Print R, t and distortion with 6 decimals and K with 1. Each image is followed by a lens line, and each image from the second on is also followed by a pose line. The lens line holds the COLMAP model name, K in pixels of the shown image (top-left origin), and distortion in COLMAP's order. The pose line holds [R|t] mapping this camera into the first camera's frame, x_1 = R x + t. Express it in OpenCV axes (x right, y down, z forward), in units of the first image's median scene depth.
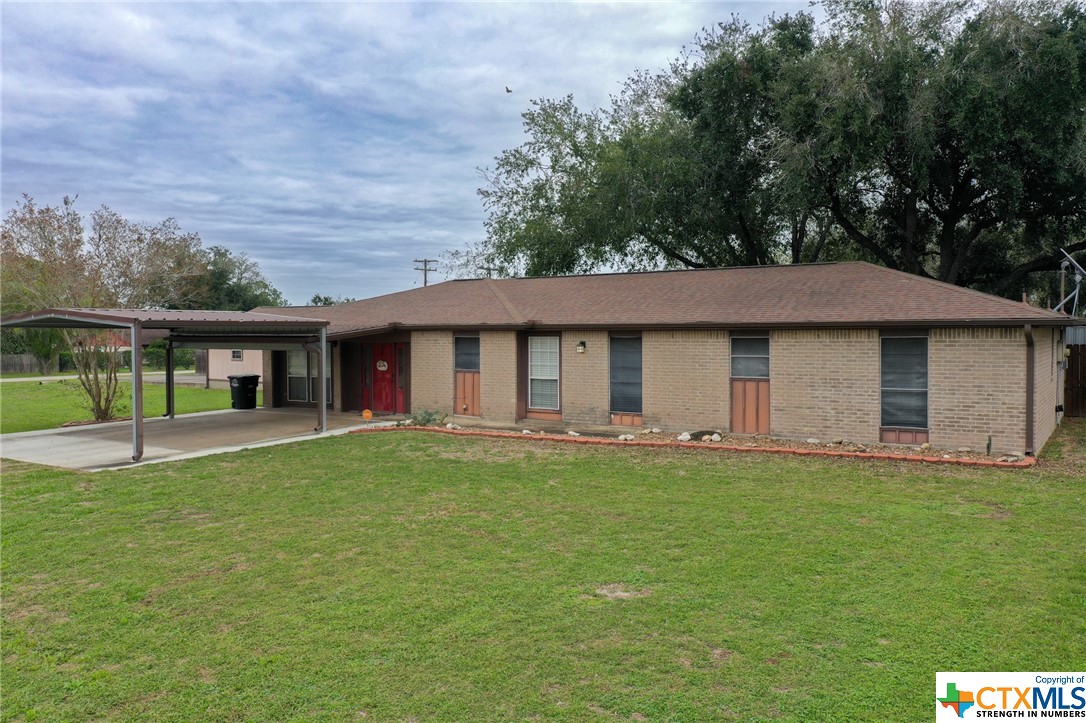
lens RADIAL K [[871.2, 0, 546.0], [0, 871.2, 354.2], [0, 0, 1]] dist [0.007059, 0.007065]
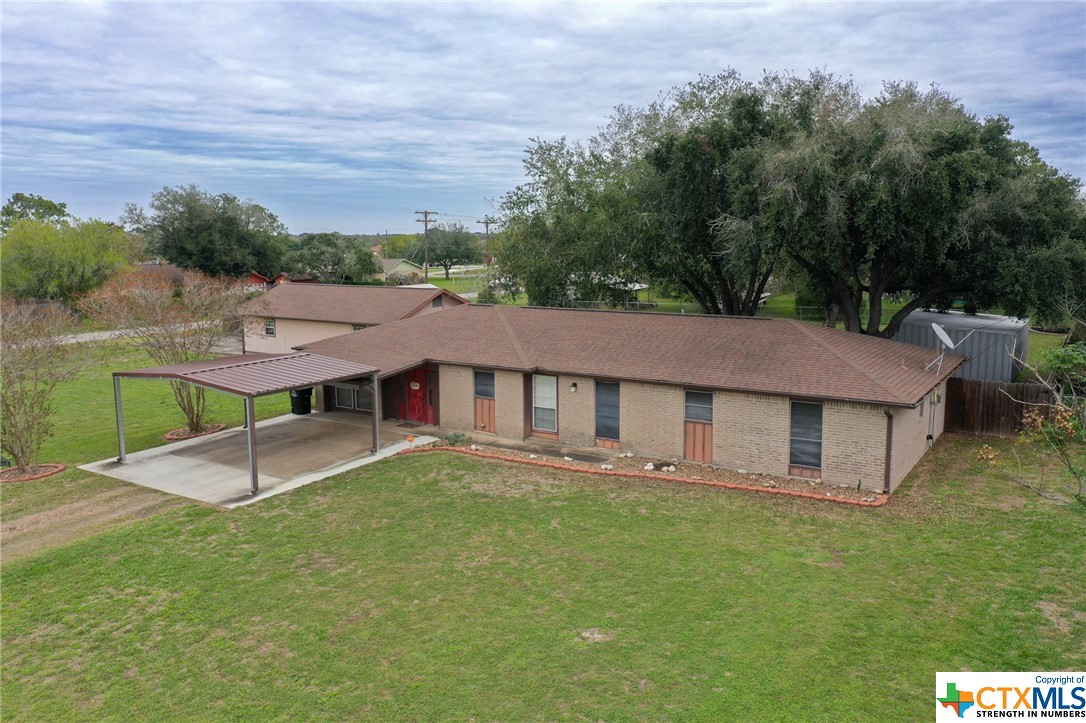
lens RADIAL K [[871.2, 0, 545.4], [0, 871.2, 366.7], [0, 0, 1]] dist [0.007059, 0.007065]
pose [[0.999919, -0.009392, 0.008614, -0.013232], [0.008232, 0.991985, 0.126084, -0.215871], [-0.009729, -0.126003, 0.991982, -0.306370]]
